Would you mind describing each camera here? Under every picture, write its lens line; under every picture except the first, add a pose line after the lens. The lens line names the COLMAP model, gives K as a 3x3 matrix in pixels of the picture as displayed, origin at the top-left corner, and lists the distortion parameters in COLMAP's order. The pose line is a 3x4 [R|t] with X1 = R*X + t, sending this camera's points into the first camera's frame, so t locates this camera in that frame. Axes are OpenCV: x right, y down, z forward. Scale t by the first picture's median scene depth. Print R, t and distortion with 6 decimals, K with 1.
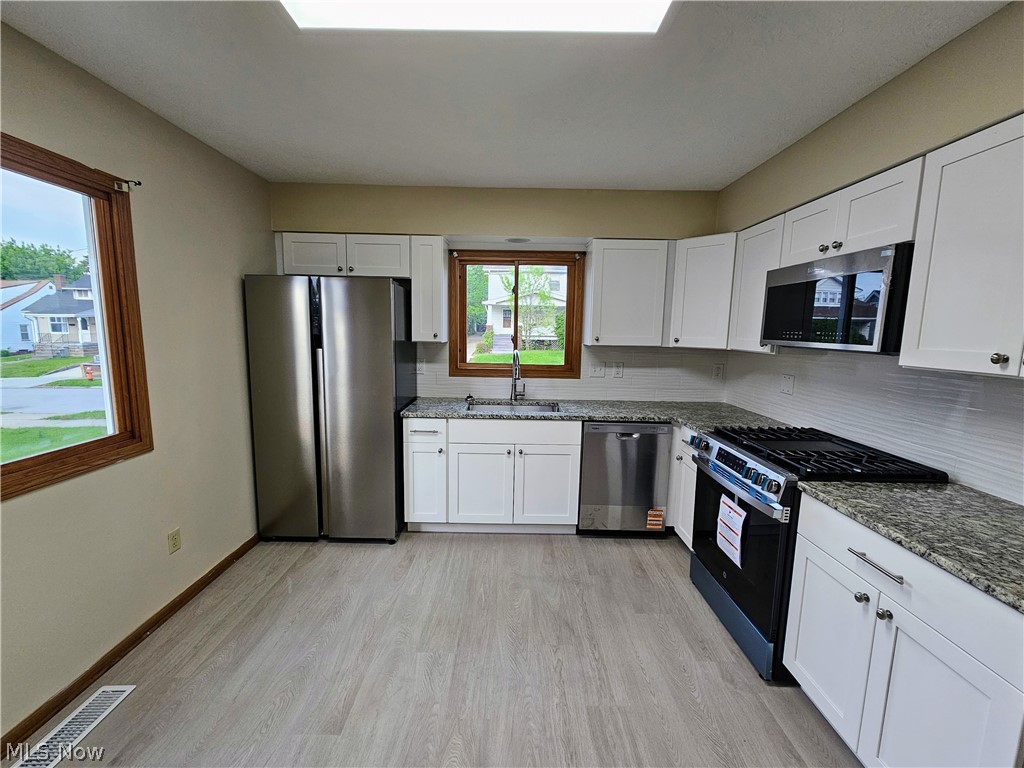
lens RADIAL K [[421.0, 0, 508.5], [0, 421.0, 386.0], [0, 0, 1]] dist [0.002362, 0.000260]
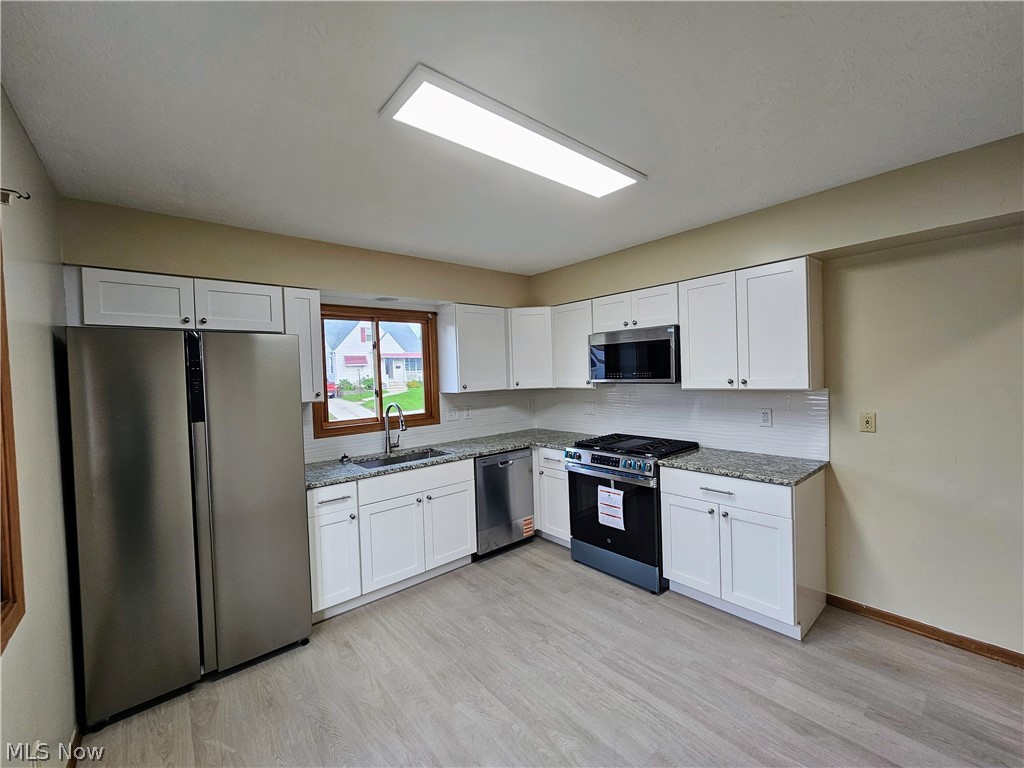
lens RADIAL K [[421.0, 0, 511.0], [0, 421.0, 386.6], [0, 0, 1]] dist [0.002362, 0.000260]
pose [[0.757789, -0.064517, 0.649302, -0.496719], [0.136006, 0.988861, -0.060473, -0.027151], [-0.638168, 0.134135, 0.758122, 0.035548]]
